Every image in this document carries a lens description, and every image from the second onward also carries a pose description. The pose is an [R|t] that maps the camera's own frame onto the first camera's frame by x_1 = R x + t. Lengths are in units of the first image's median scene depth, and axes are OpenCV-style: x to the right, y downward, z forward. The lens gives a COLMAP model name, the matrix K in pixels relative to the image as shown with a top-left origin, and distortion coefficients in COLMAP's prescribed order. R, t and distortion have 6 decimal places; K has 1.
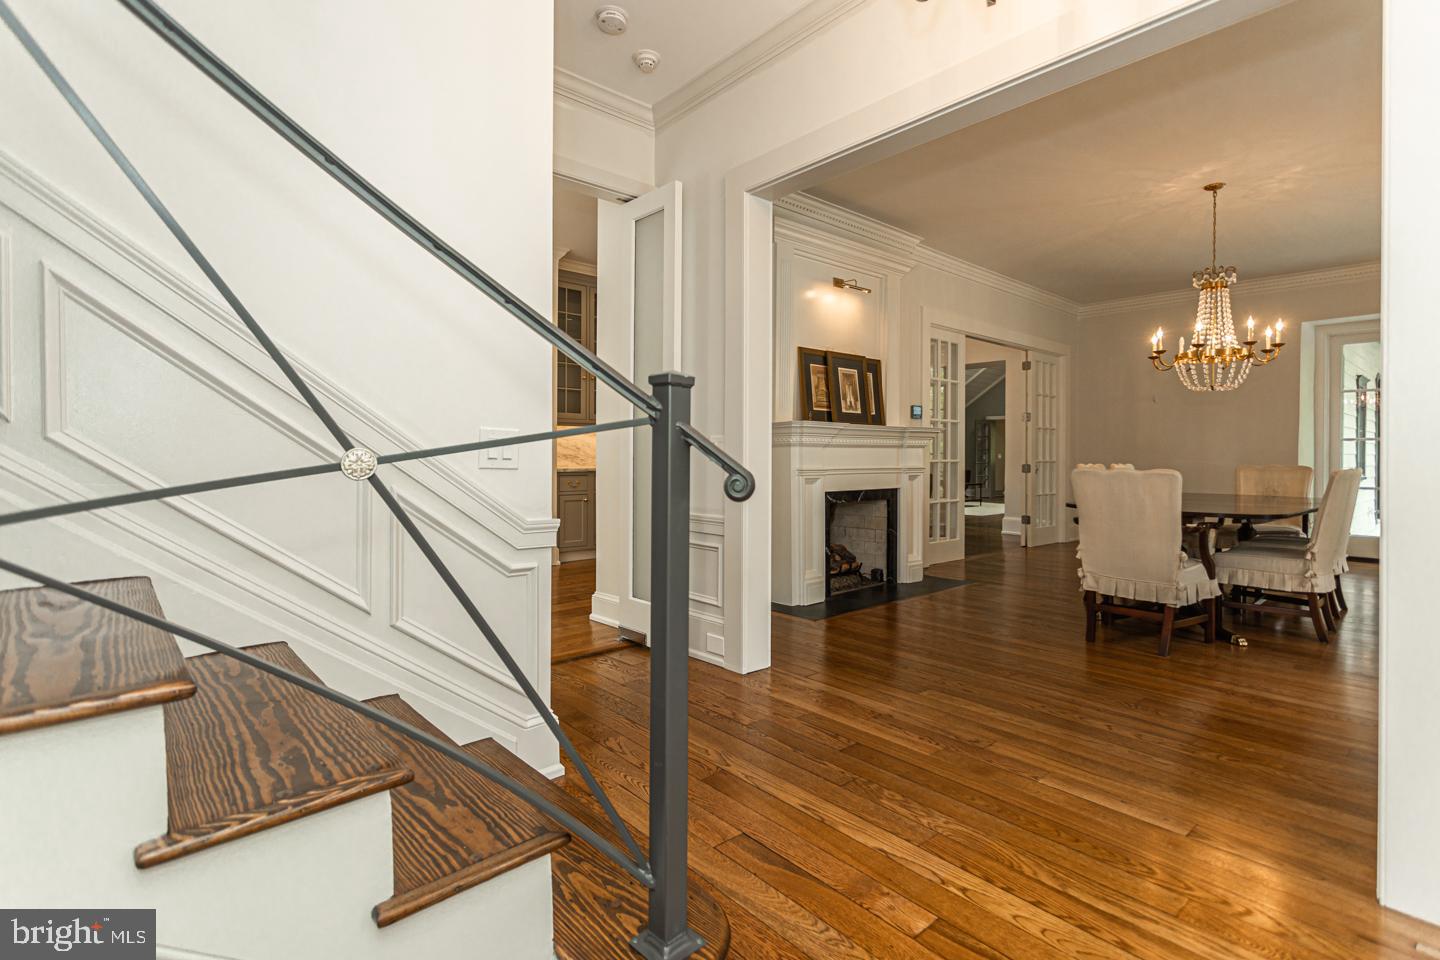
lens RADIAL K [[676.8, 0, 738.1], [0, 676.8, 455.8], [0, 0, 1]] dist [0.000715, 0.000119]
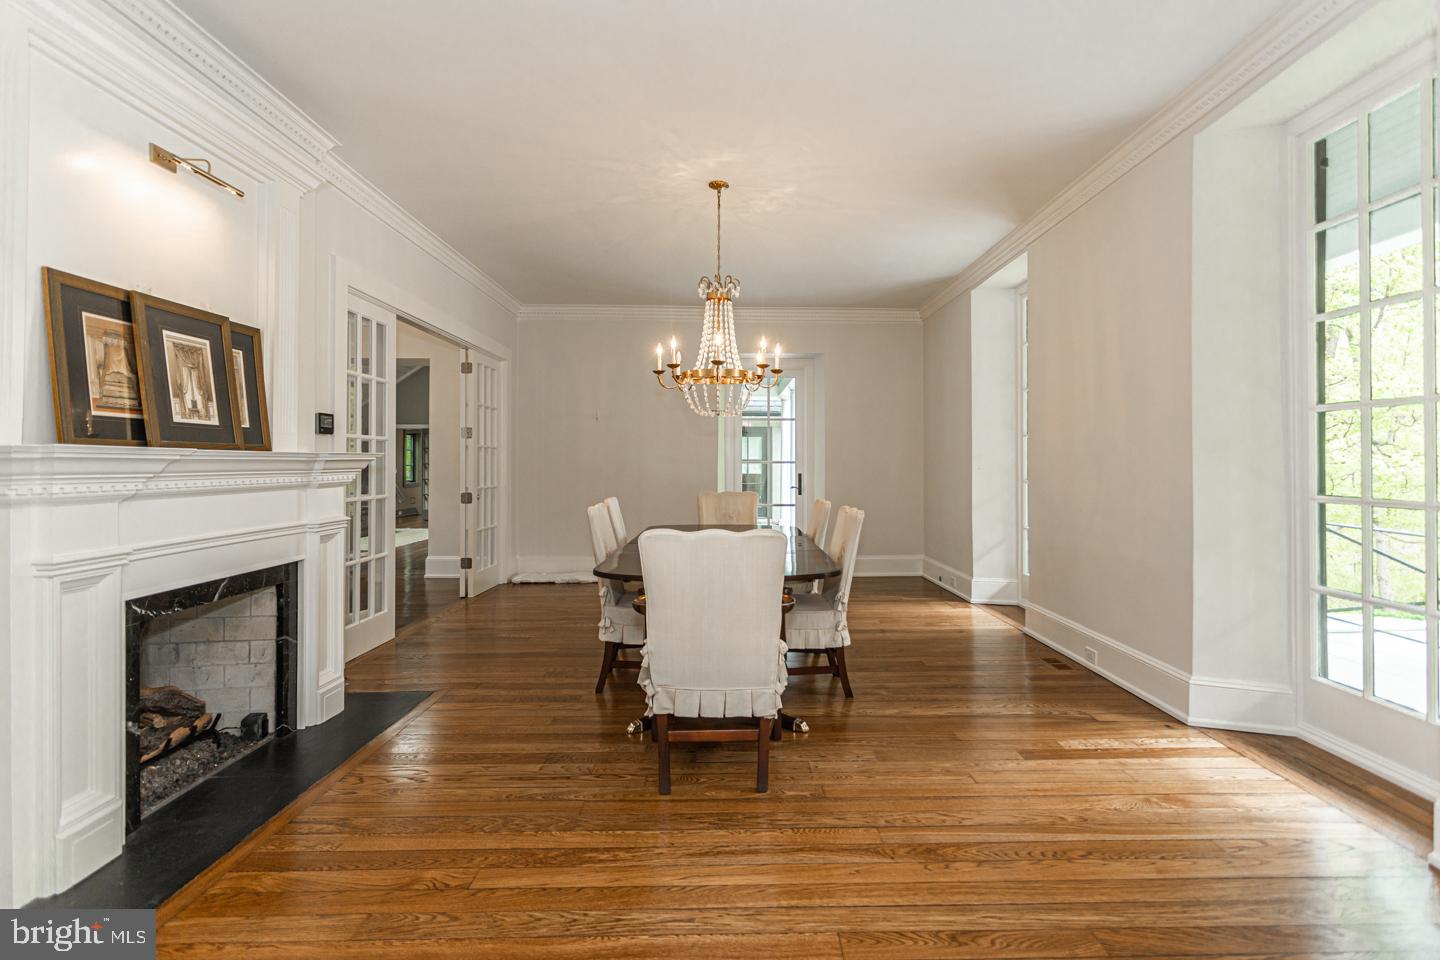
lens RADIAL K [[676.8, 0, 738.1], [0, 676.8, 455.8], [0, 0, 1]] dist [0.000715, 0.000119]
pose [[0.649300, 0.003046, 0.760526, 0.045417], [0.004563, 0.999958, -0.007900, -0.033536], [-0.760519, 0.008600, 0.649259, 0.360903]]
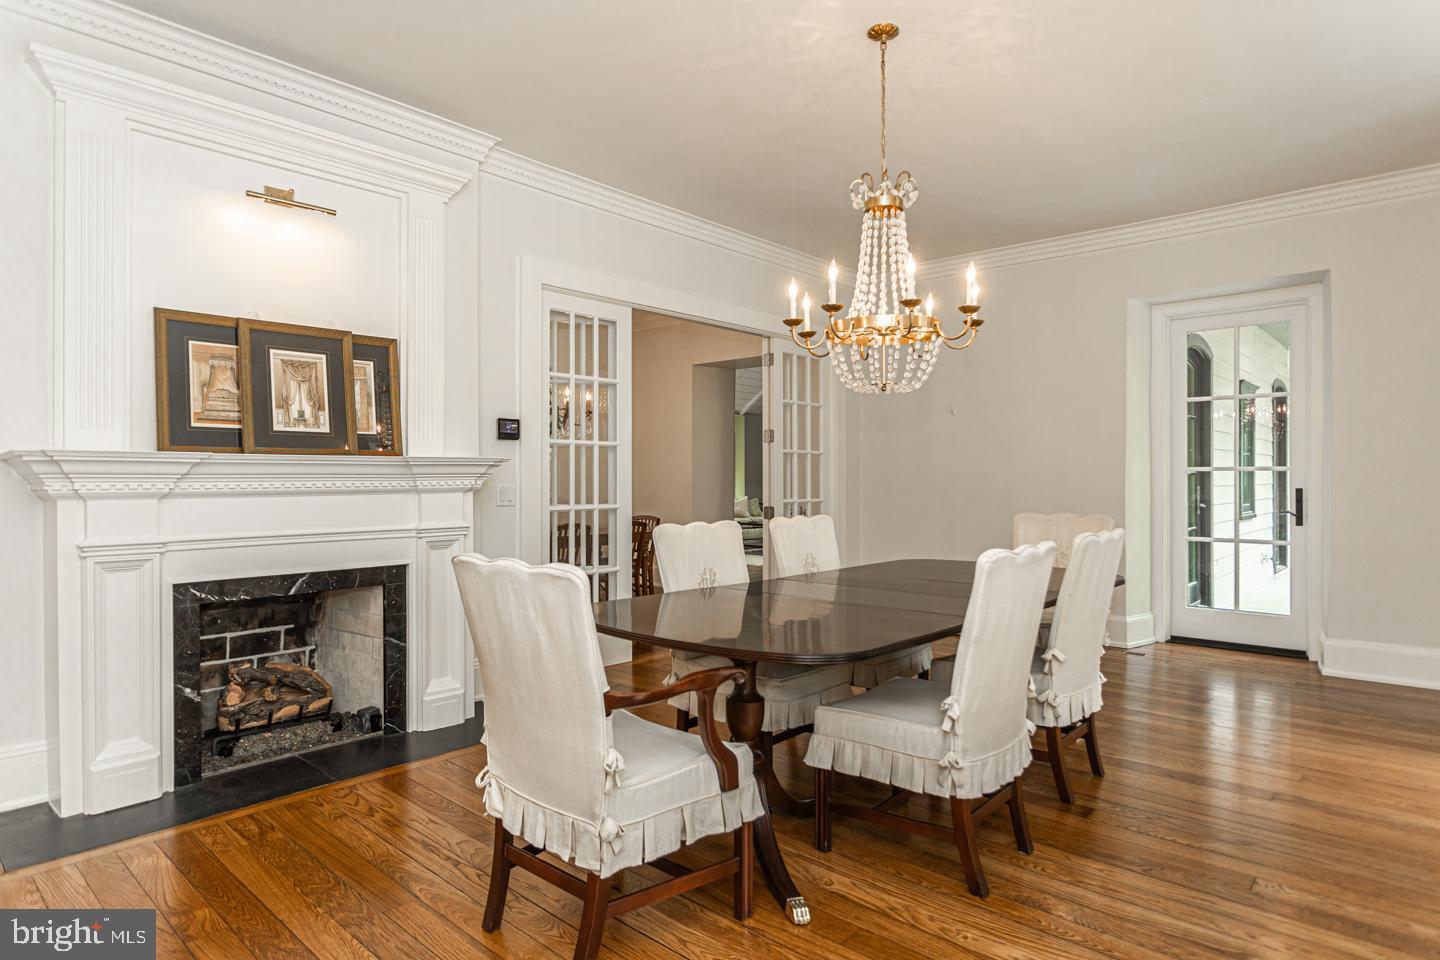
lens RADIAL K [[811.3, 0, 723.0], [0, 811.3, 474.0], [0, 0, 1]] dist [0.000247, -0.000264]
pose [[0.994919, -0.005597, 0.100520, 0.437957], [0.006099, 0.999970, -0.004680, -0.023421], [-0.100491, 0.005270, 0.994924, 0.300860]]
